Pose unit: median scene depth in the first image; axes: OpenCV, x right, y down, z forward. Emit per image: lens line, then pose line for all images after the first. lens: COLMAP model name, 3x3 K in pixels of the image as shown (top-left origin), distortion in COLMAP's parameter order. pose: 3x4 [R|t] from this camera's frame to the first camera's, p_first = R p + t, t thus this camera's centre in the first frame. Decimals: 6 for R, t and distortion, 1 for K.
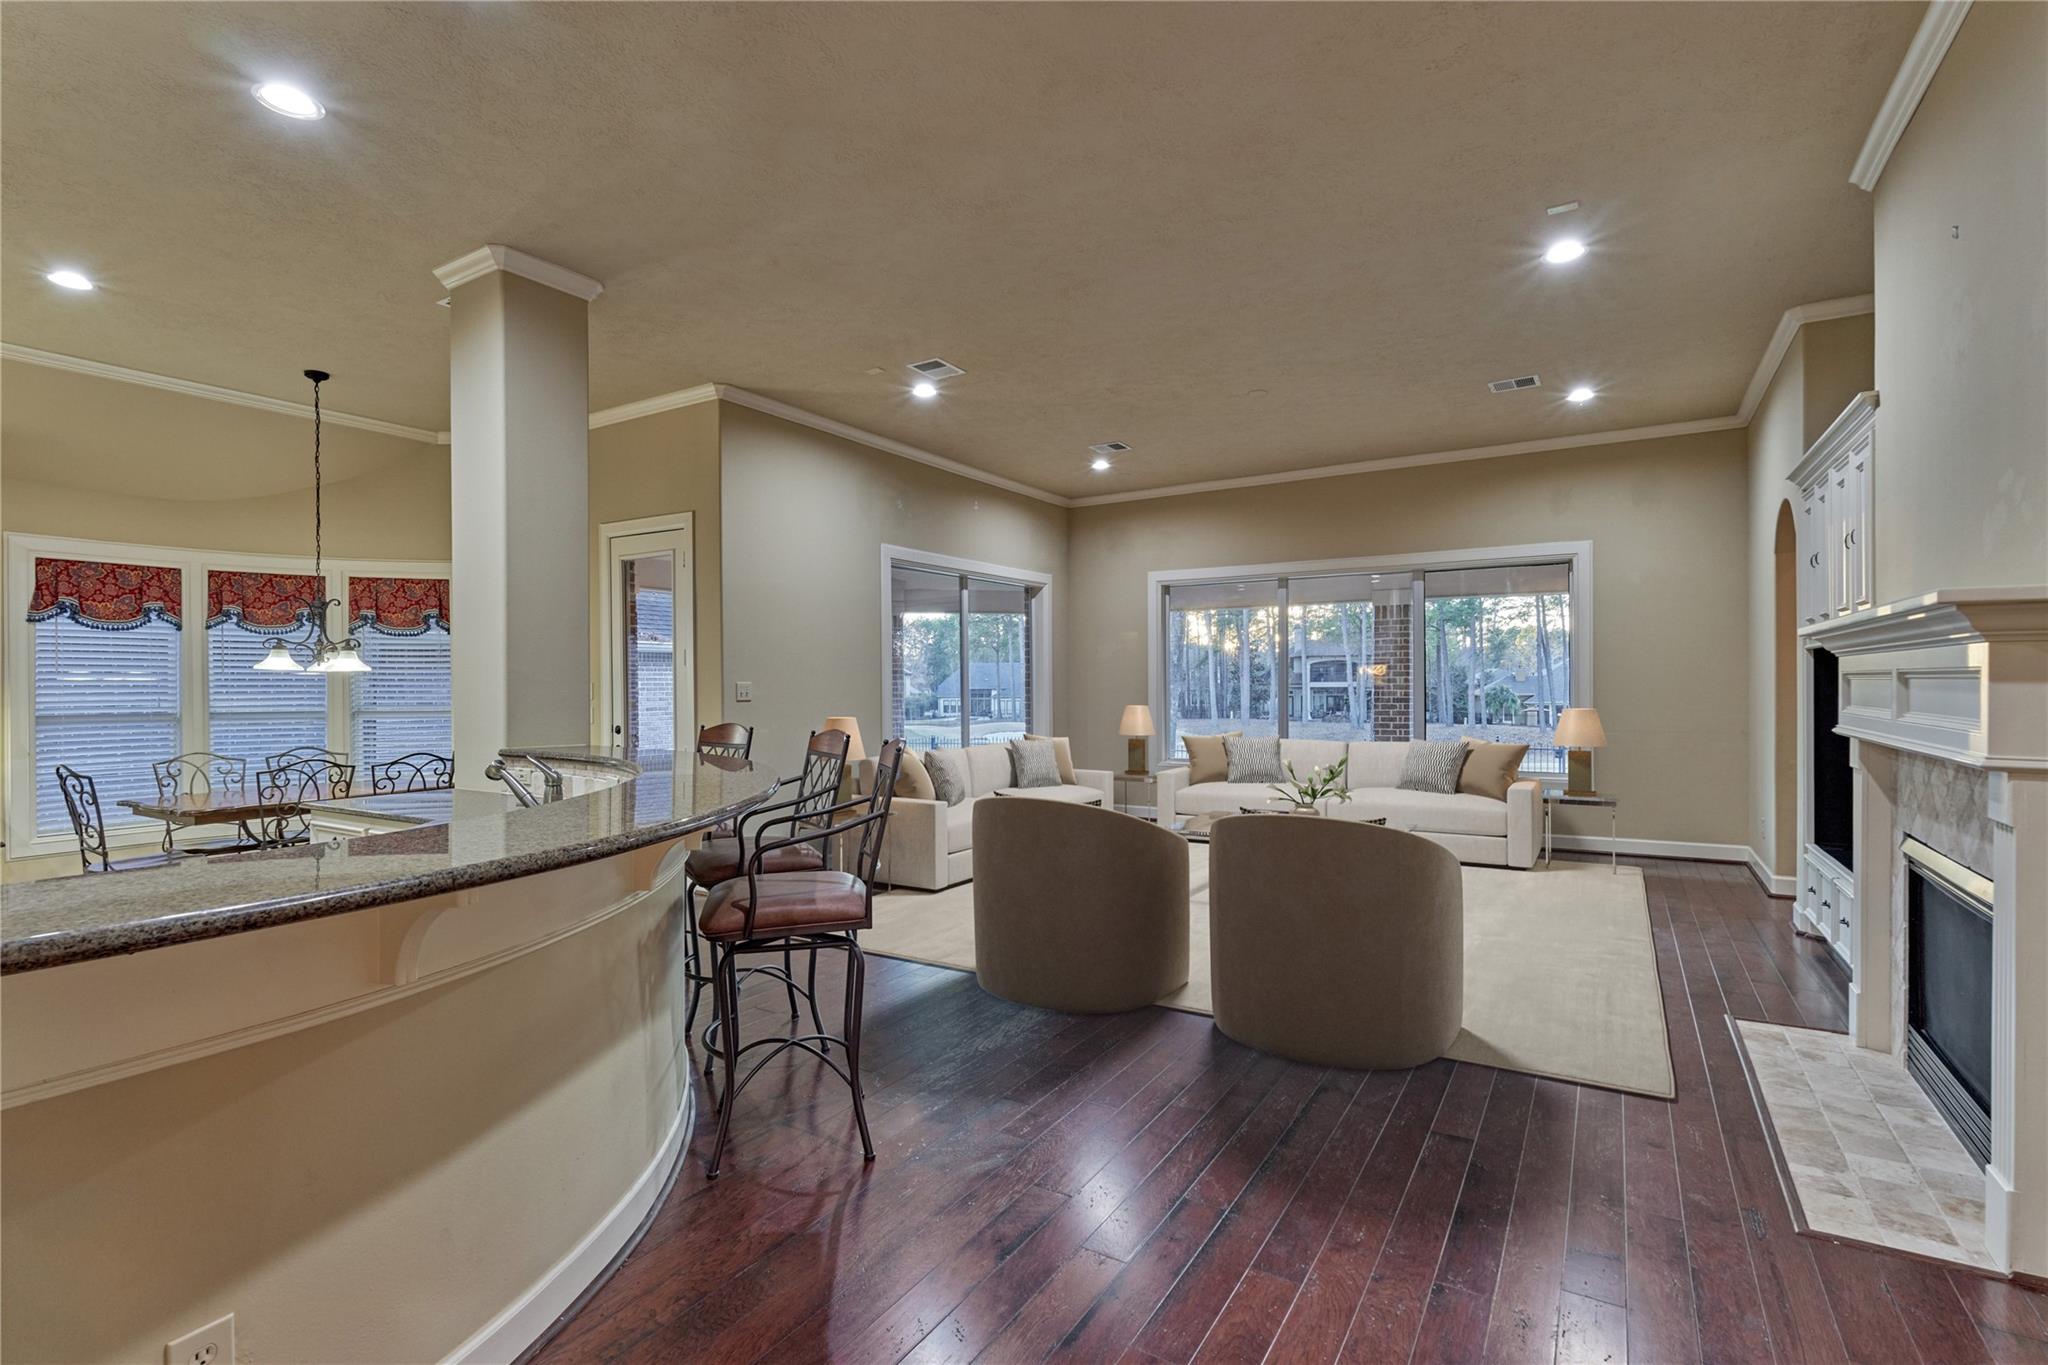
lens RADIAL K [[958.4, 0, 1024.0], [0, 958.4, 682.5], [0, 0, 1]] dist [-0.000237, -0.000035]
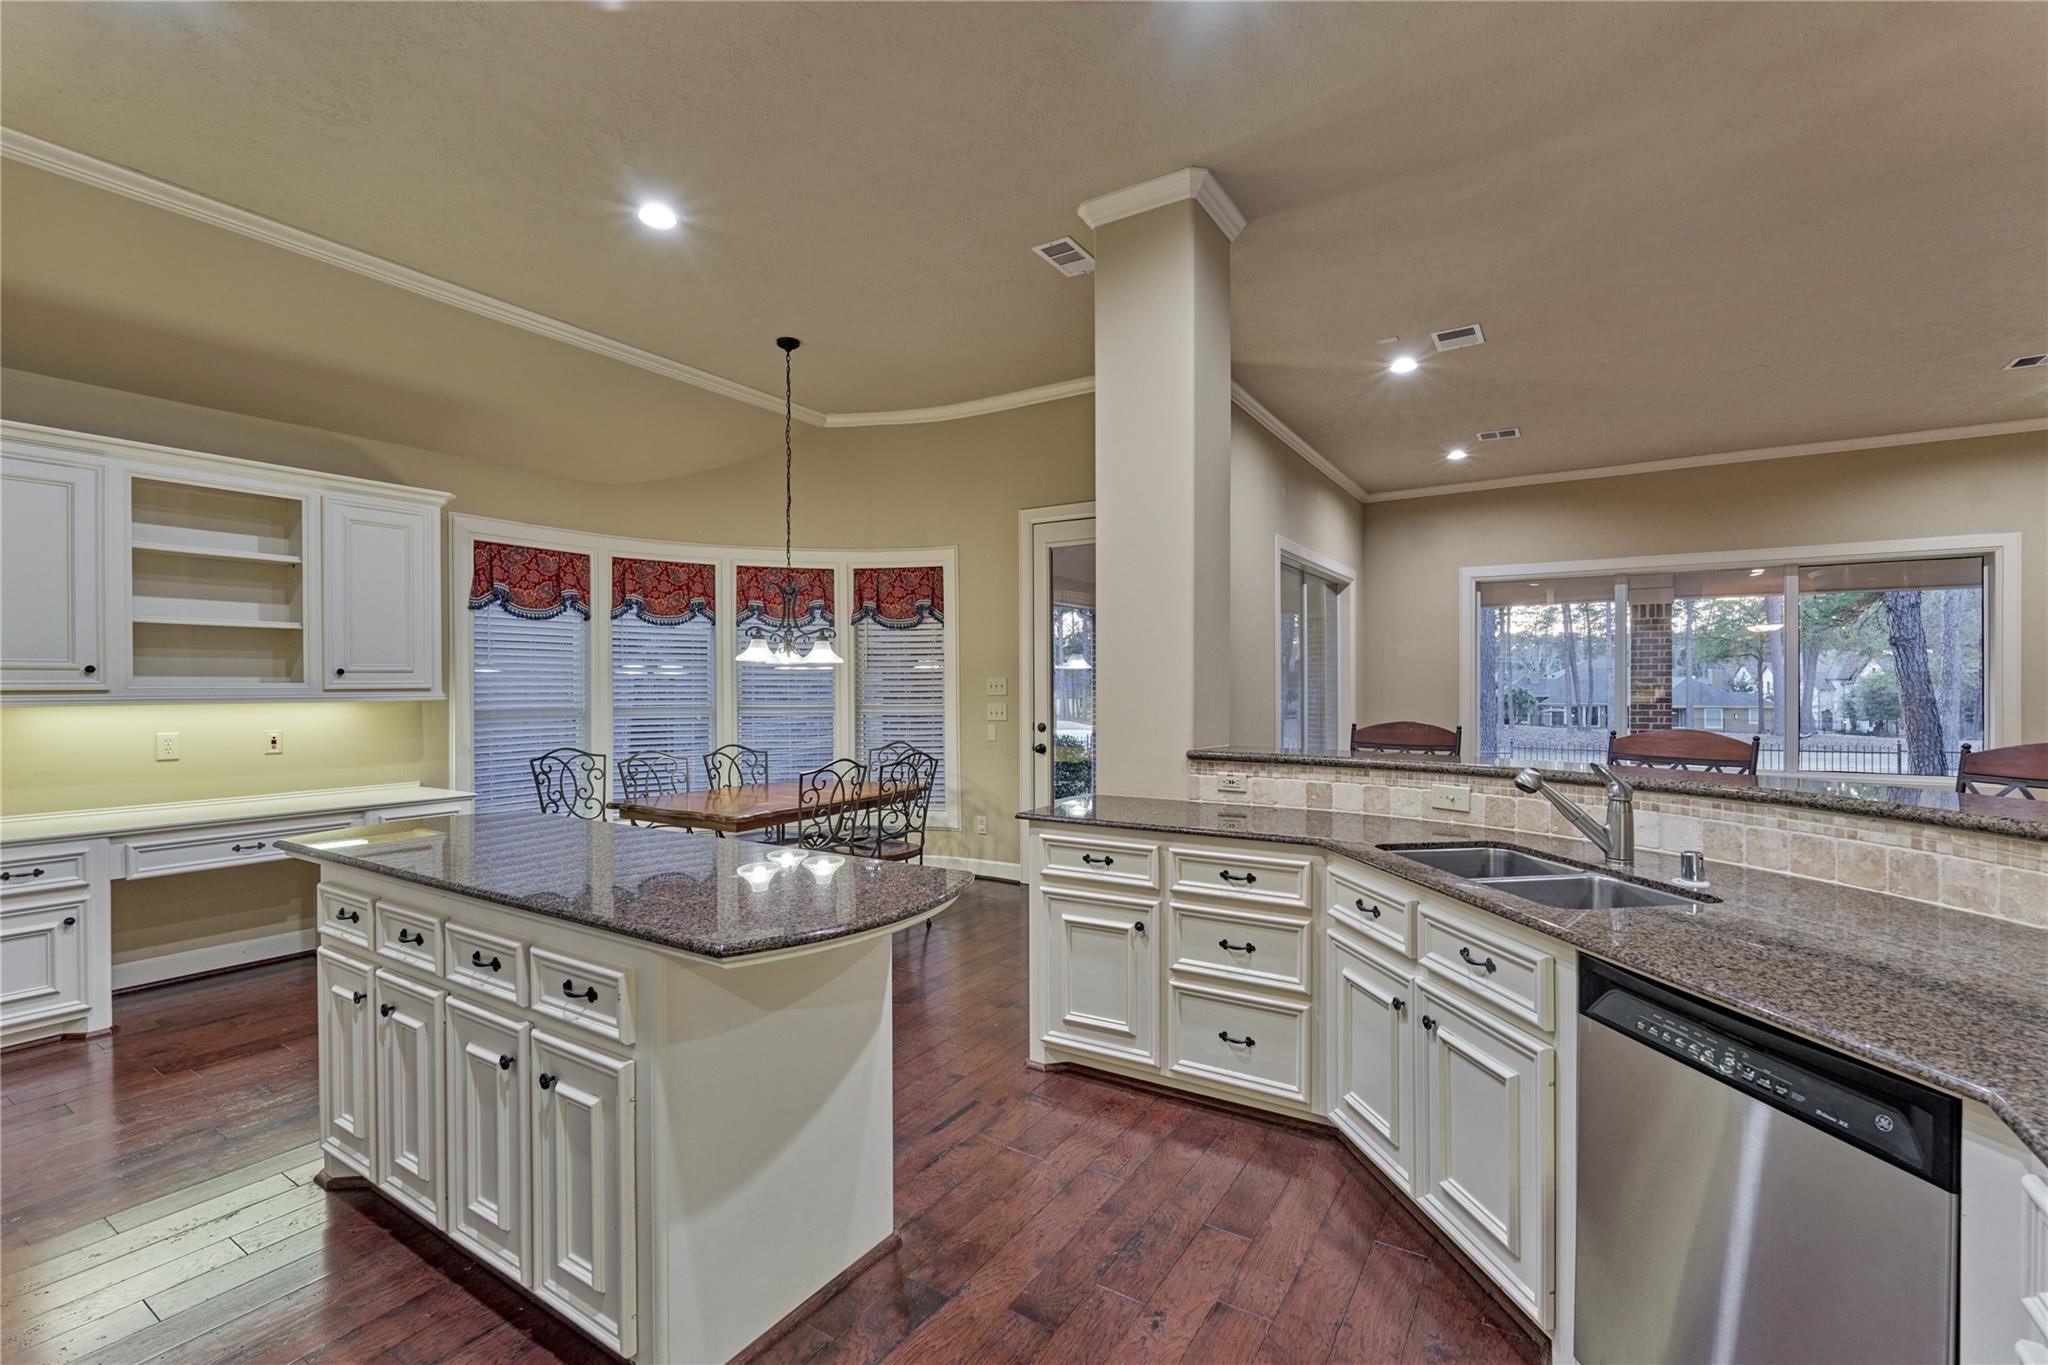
lens RADIAL K [[896.7, 0, 1023.4], [0, 896.7, 686.6], [0, 0, 1]] dist [0.000595, 0.000071]
pose [[0.999889, 0.004912, -0.014077, -0.428528], [-0.004860, 0.999981, 0.003772, 0.005791], [0.014095, -0.003703, 0.999894, 0.116100]]
